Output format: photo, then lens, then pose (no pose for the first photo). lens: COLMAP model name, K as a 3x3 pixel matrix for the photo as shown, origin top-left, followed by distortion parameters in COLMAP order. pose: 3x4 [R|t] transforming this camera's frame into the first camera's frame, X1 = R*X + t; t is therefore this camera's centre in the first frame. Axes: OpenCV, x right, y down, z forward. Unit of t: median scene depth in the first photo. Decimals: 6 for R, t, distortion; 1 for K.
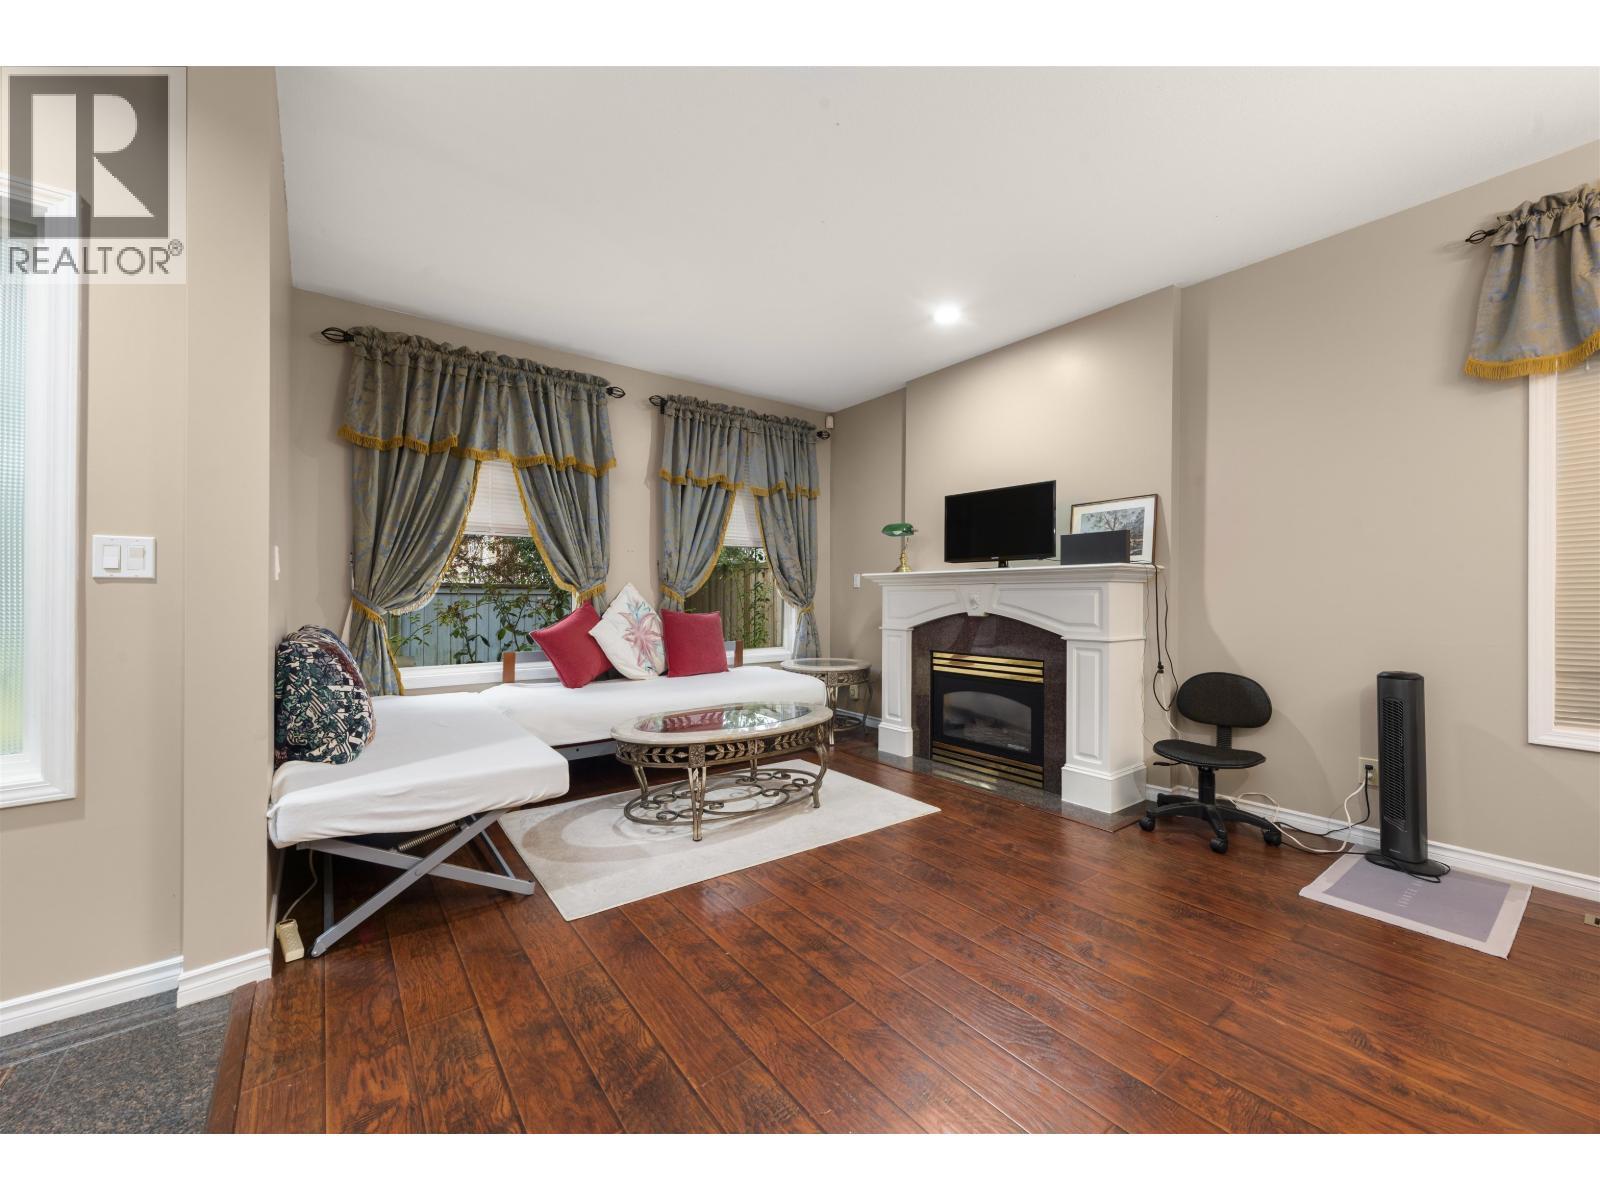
lens RADIAL K [[618.3, 0, 802.6], [0, 618.3, 599.5], [0, 0, 1]] dist [0.011316, -0.002672]
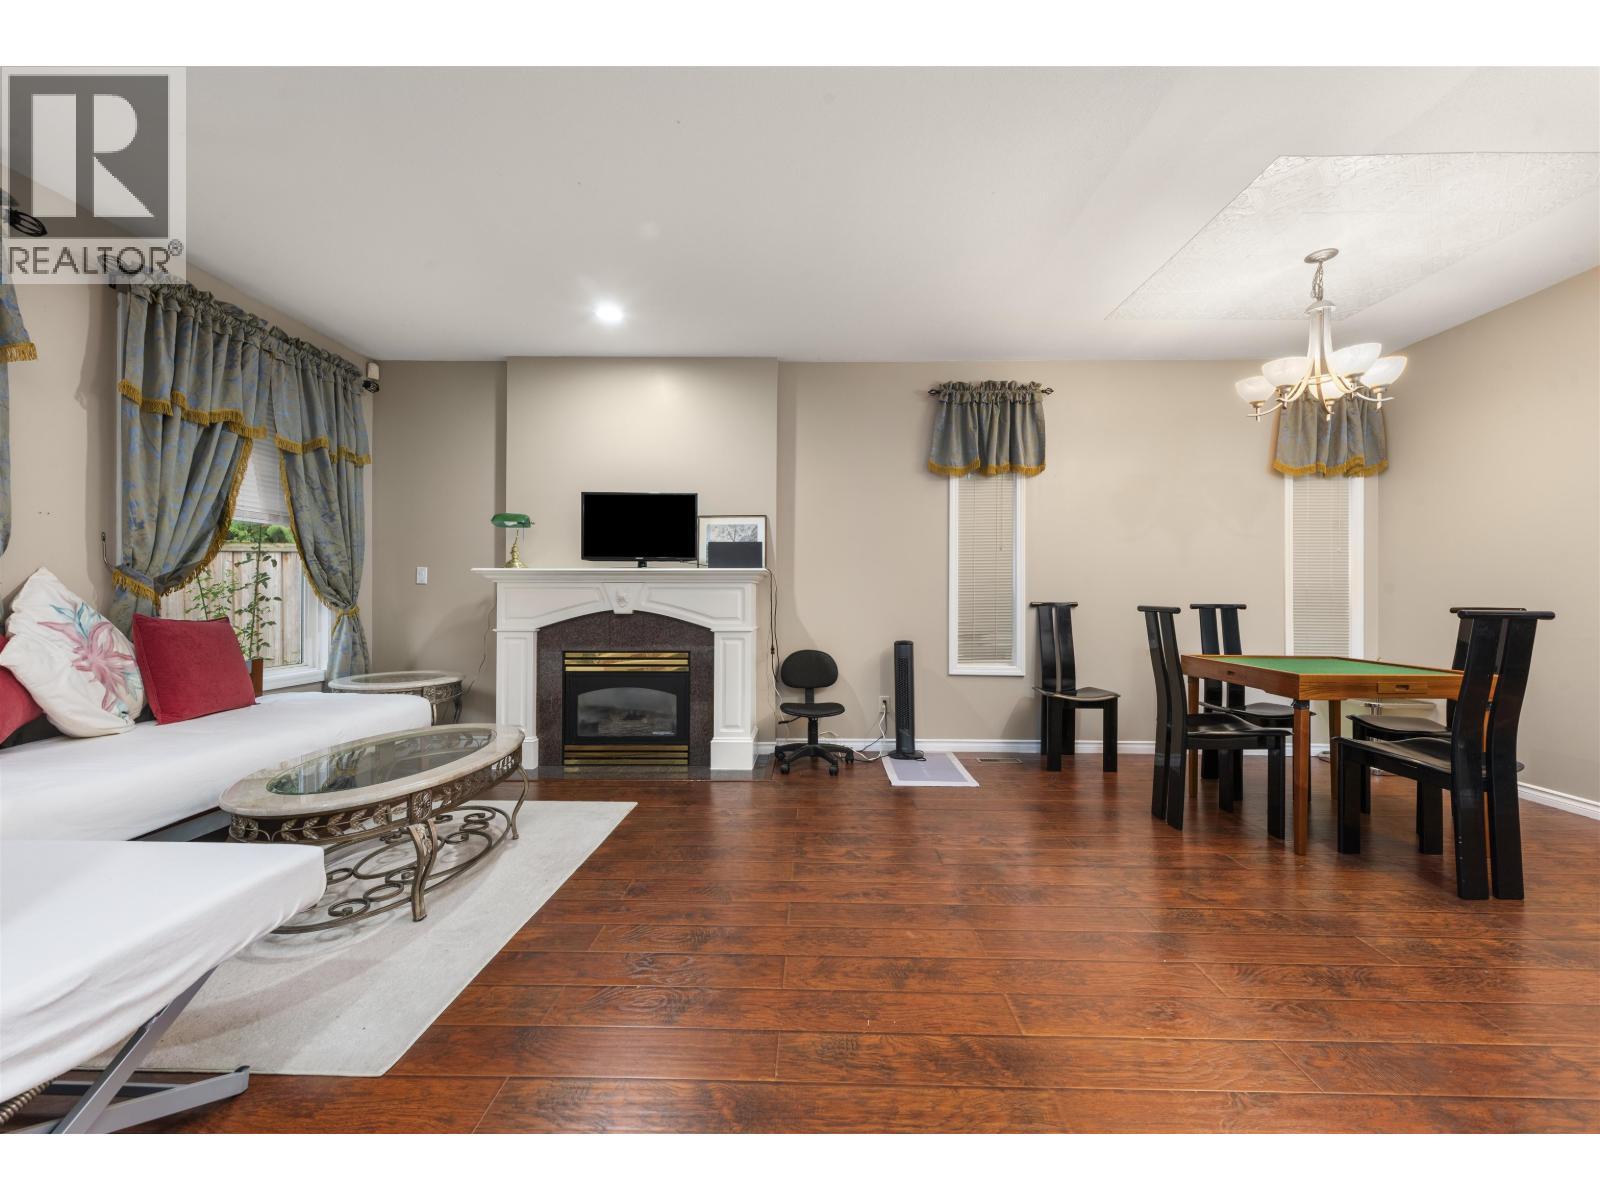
lens RADIAL K [[618.3, 0, 805.5], [0, 618.3, 600.7], [0, 0, 1]] dist [0.011316, -0.002672]
pose [[0.624105, -0.005295, 0.781323, -0.365772], [0.002433, 0.999985, 0.004833, 0.001018], [-0.781337, -0.001115, 0.624108, 0.131584]]
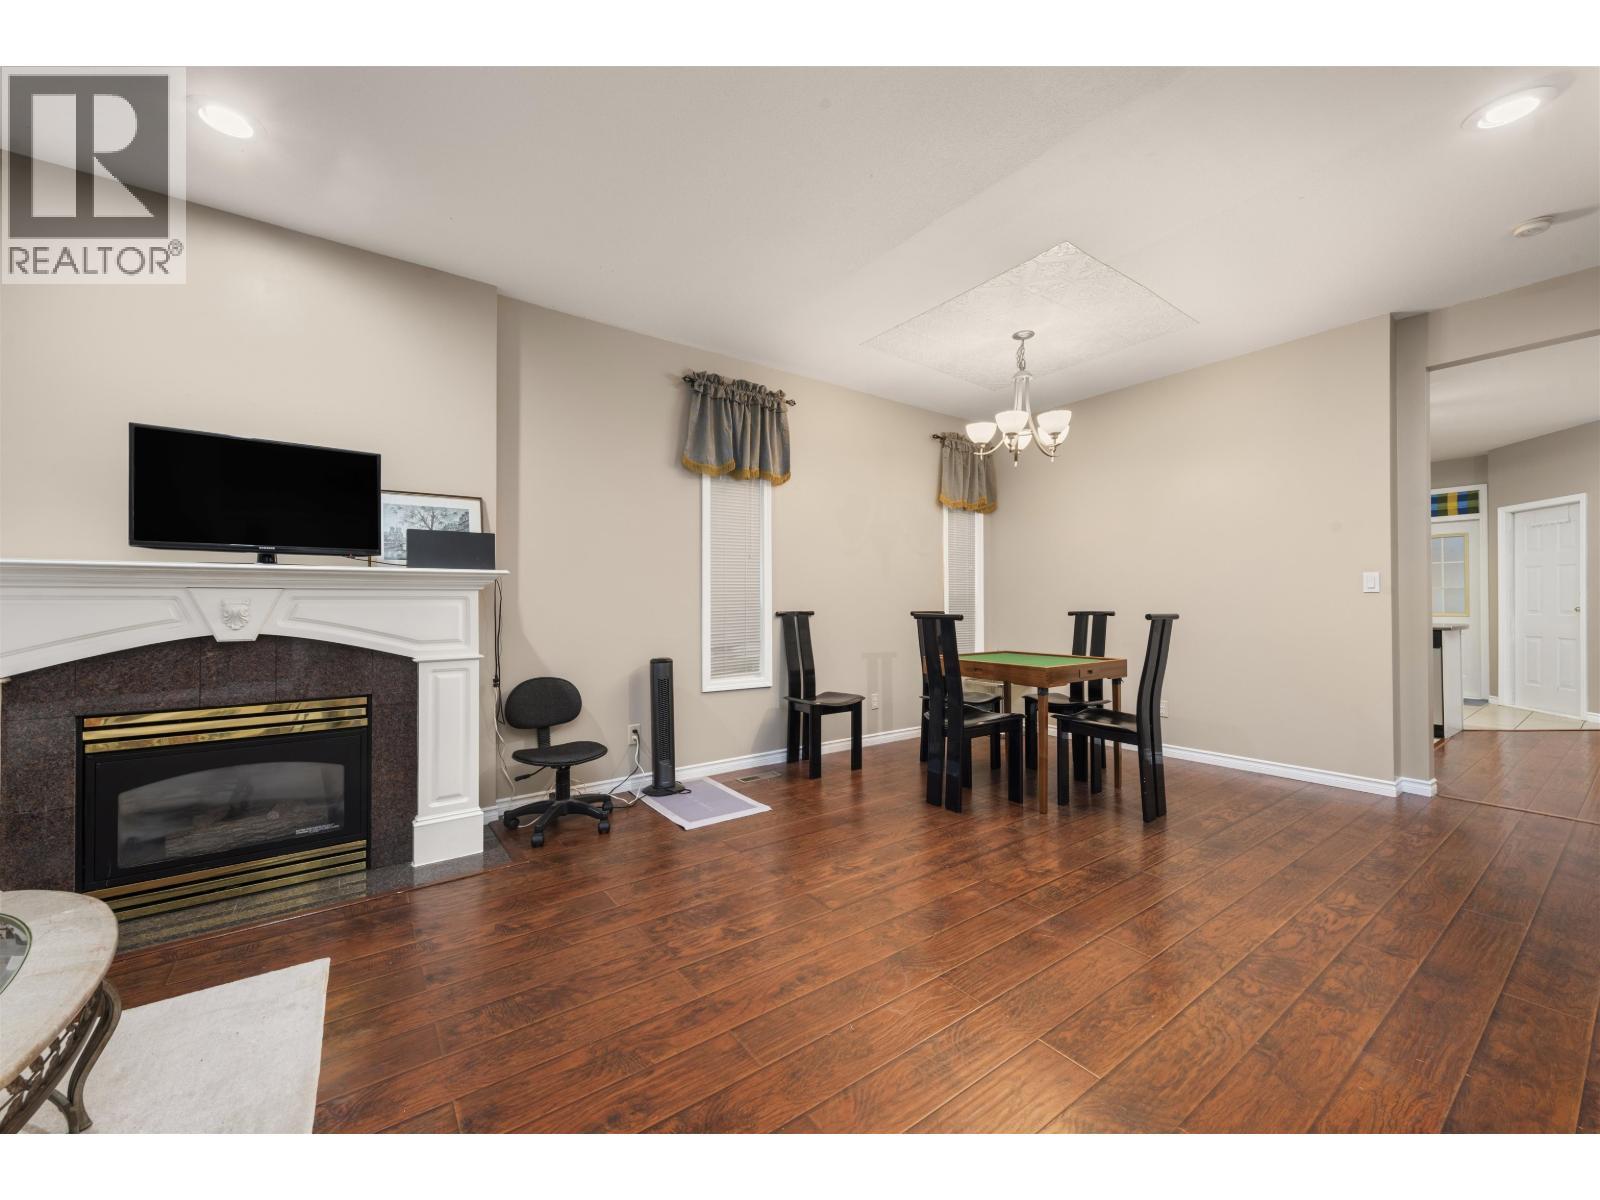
lens RADIAL K [[618.3, 0, 805.1], [0, 618.3, 603.6], [0, 0, 1]] dist [0.011316, -0.002672]
pose [[0.029401, 0.000645, 0.999567, -0.342160], [0.010858, 0.999941, -0.000965, -0.003236], [-0.999509, 0.010882, 0.029392, 0.464614]]
